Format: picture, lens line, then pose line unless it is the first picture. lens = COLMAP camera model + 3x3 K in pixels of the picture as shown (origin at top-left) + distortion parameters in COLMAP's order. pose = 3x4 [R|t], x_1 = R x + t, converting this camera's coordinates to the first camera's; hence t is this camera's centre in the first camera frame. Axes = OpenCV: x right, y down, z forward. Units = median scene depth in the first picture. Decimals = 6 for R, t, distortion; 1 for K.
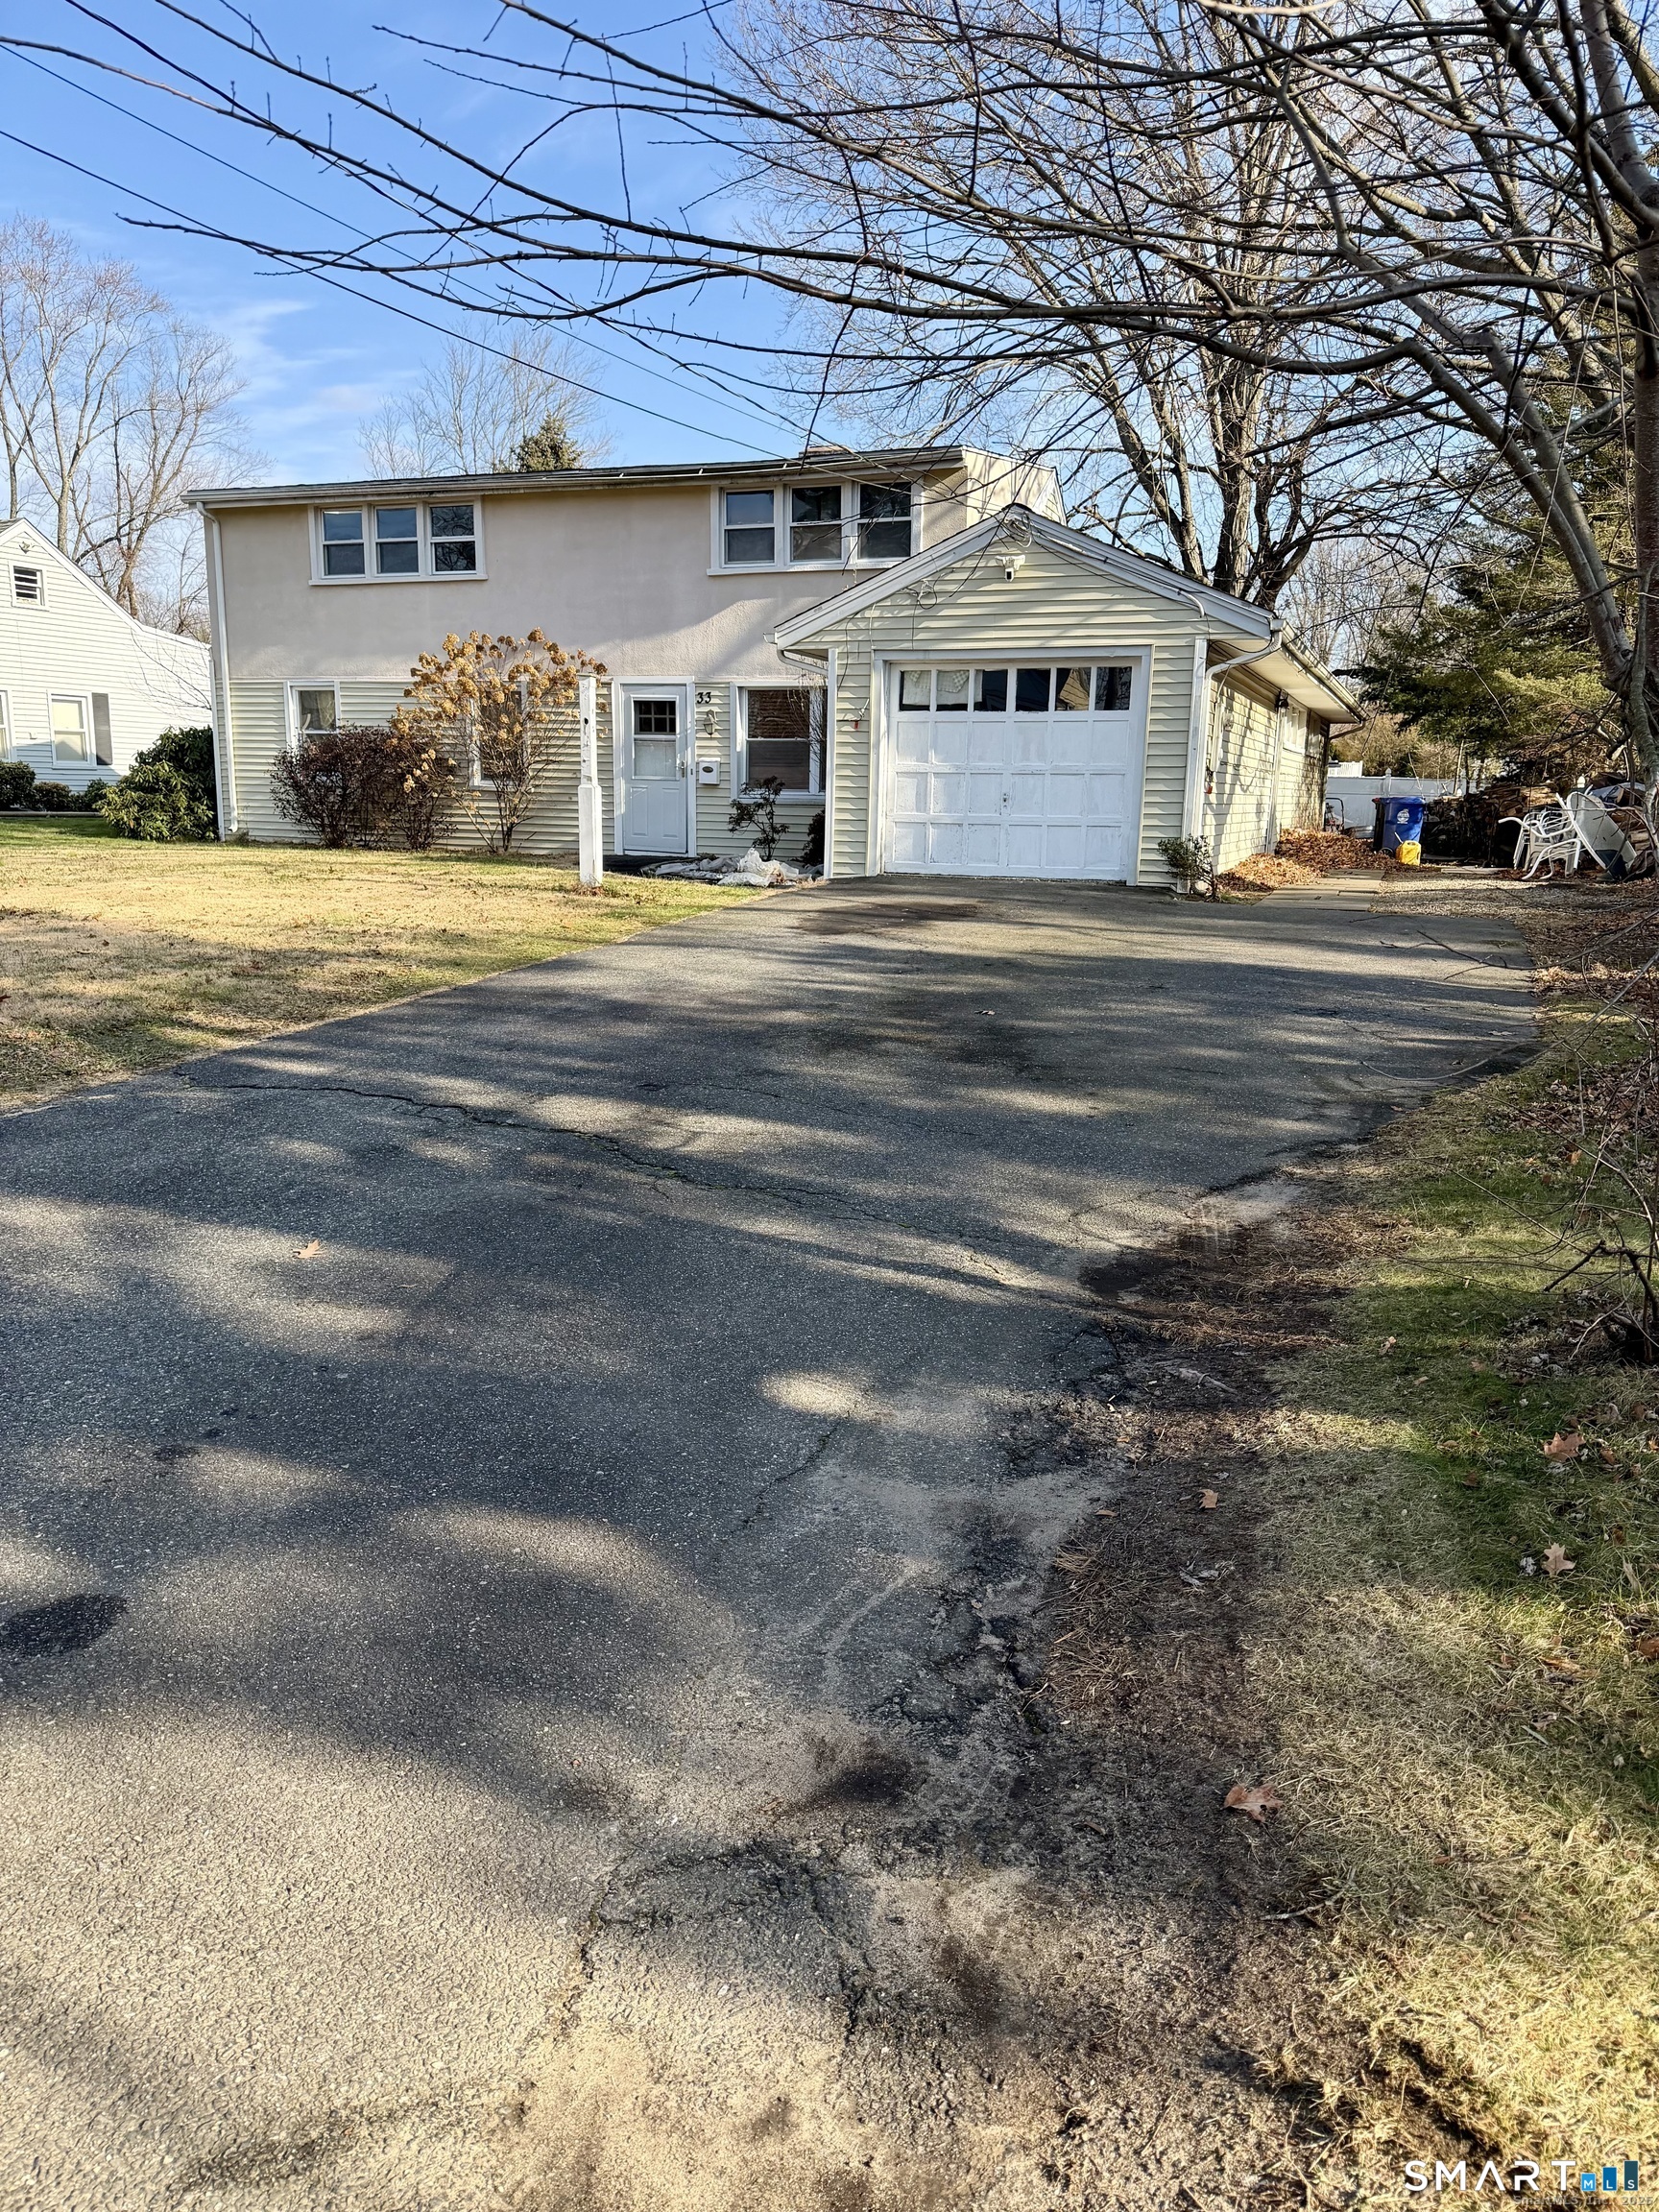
lens RADIAL K [[1504.1, 0, 823.8], [0, 1504.1, 1110.5], [0, 0, 1]] dist [0.018714, -0.008298]
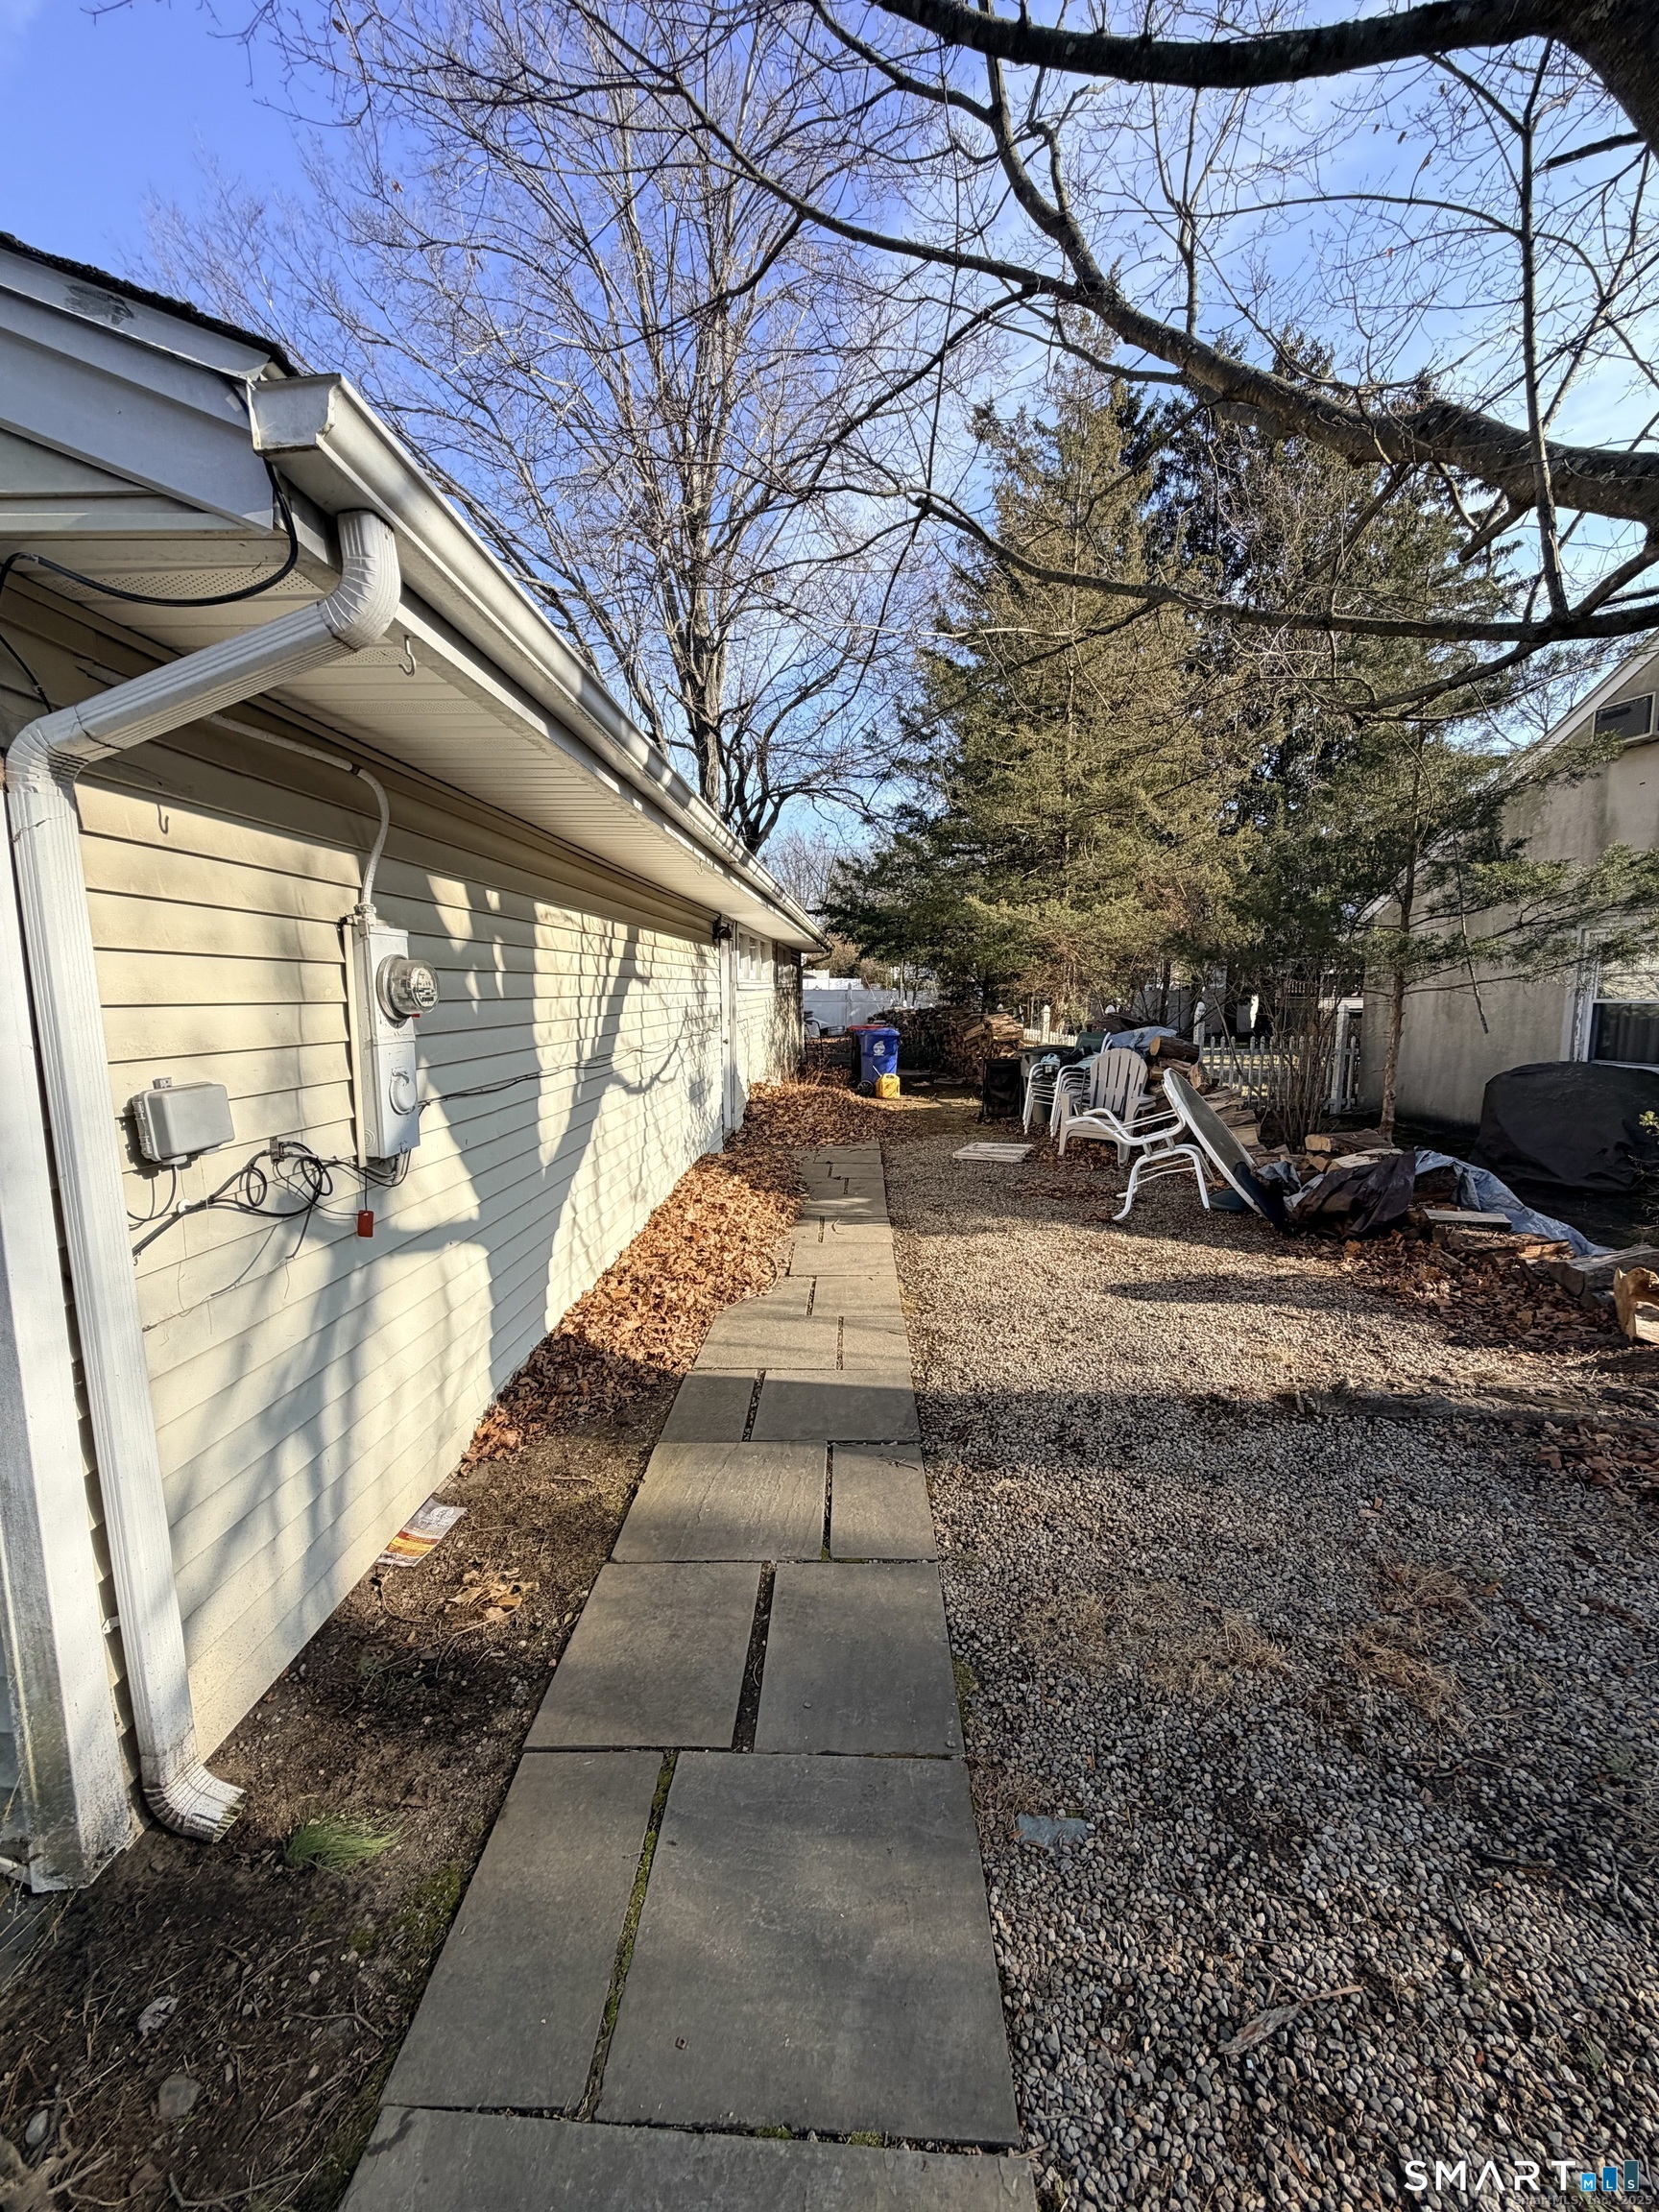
lens RADIAL K [[885.7, 0, 825.5], [0, 885.7, 1107.3], [0, 0, 1]] dist [0.000209, 0.000007]
pose [[0.945985, -0.069900, 0.316587, 0.146952], [0.093342, 0.993856, -0.059475, -0.110295], [-0.310484, 0.085813, 0.946697, 0.413988]]
